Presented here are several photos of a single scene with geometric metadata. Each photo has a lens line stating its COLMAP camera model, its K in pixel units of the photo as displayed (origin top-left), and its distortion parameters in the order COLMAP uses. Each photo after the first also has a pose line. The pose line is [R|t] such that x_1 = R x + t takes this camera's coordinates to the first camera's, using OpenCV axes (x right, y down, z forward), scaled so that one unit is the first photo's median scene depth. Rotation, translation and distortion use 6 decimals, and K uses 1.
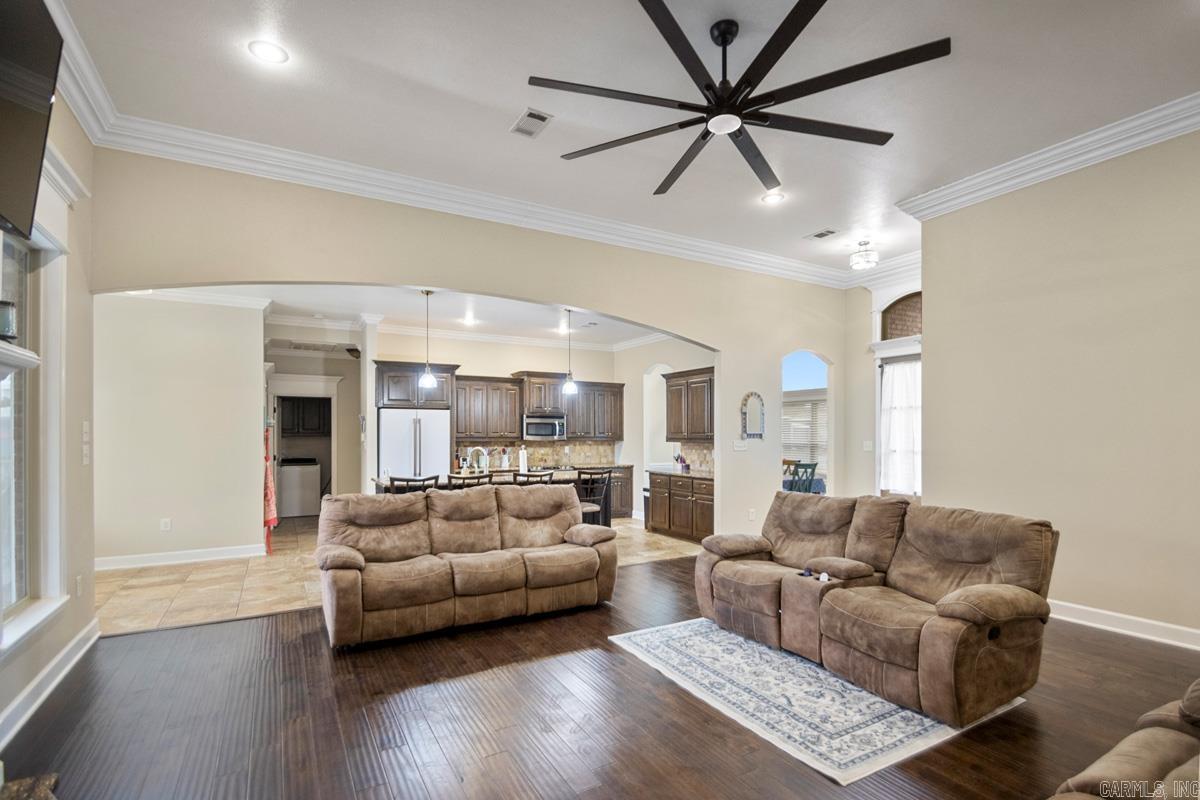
lens RADIAL K [[566.2, 0, 624.9], [0, 566.2, 440.1], [0, 0, 1]] dist [0.013417, -0.016958]
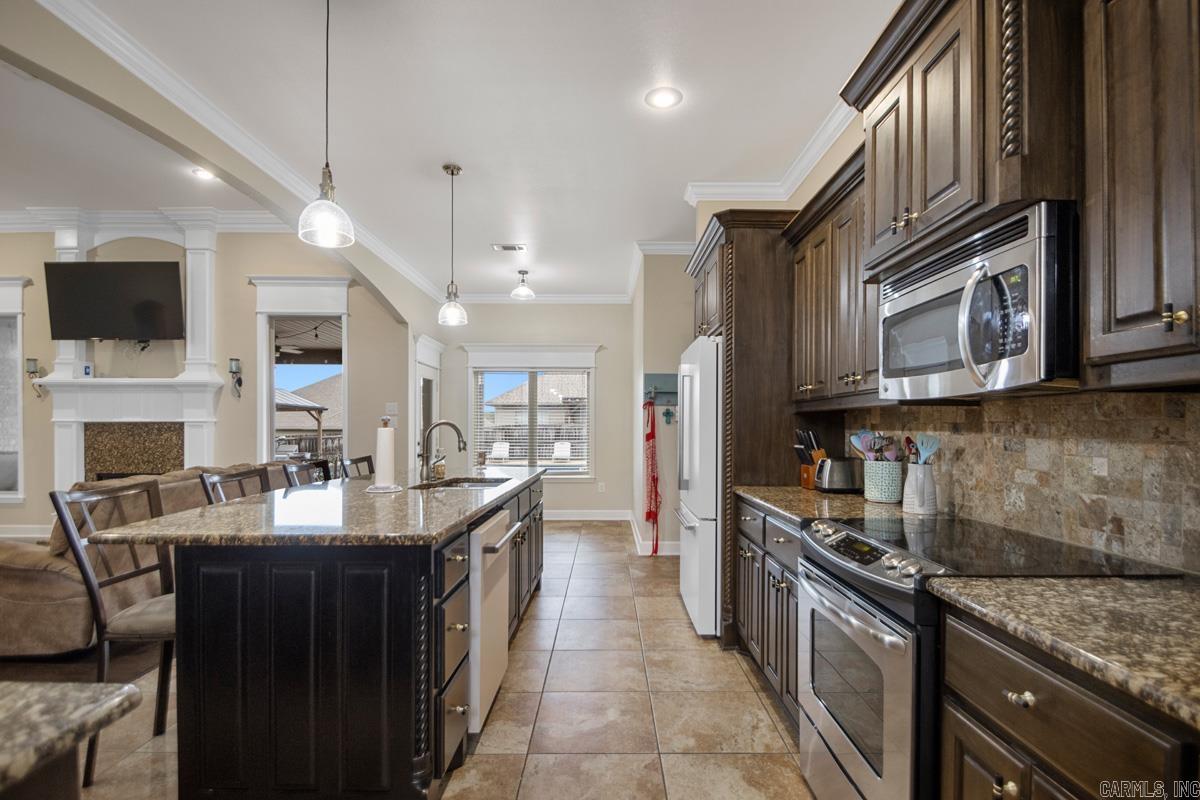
lens RADIAL K [[566.2, 0, 611.9], [0, 566.2, 428.7], [0, 0, 1]] dist [0.013417, -0.016958]
pose [[-0.510014, 0.003262, -0.860160, 0.073824], [-0.009348, 0.999913, 0.009335, 0.011225], [0.860115, 0.012802, -0.509939, 1.132135]]
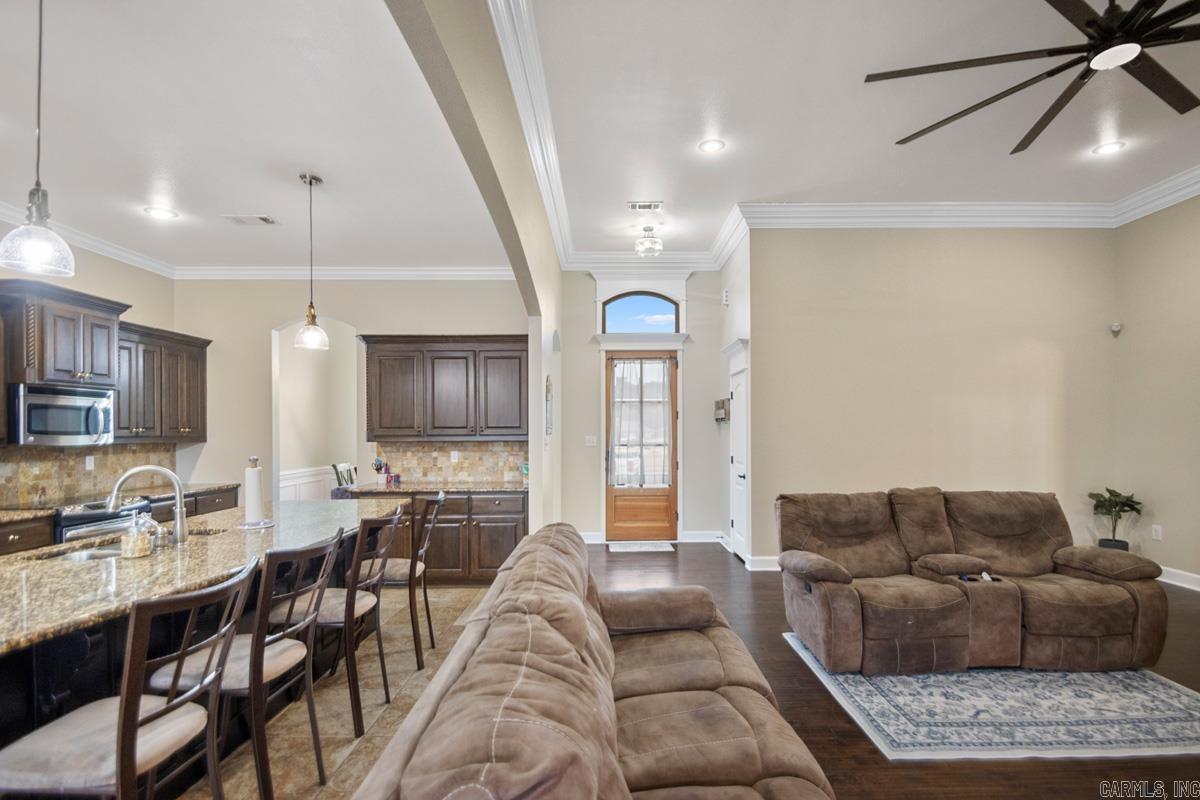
lens RADIAL K [[566.2, 0, 614.8], [0, 566.2, 428.7], [0, 0, 1]] dist [0.013417, -0.016958]
pose [[0.510020, -0.002234, 0.860160, -0.345143], [0.013330, 0.999897, -0.005308, -0.004657], [-0.860059, 0.014173, 0.509997, 0.455519]]
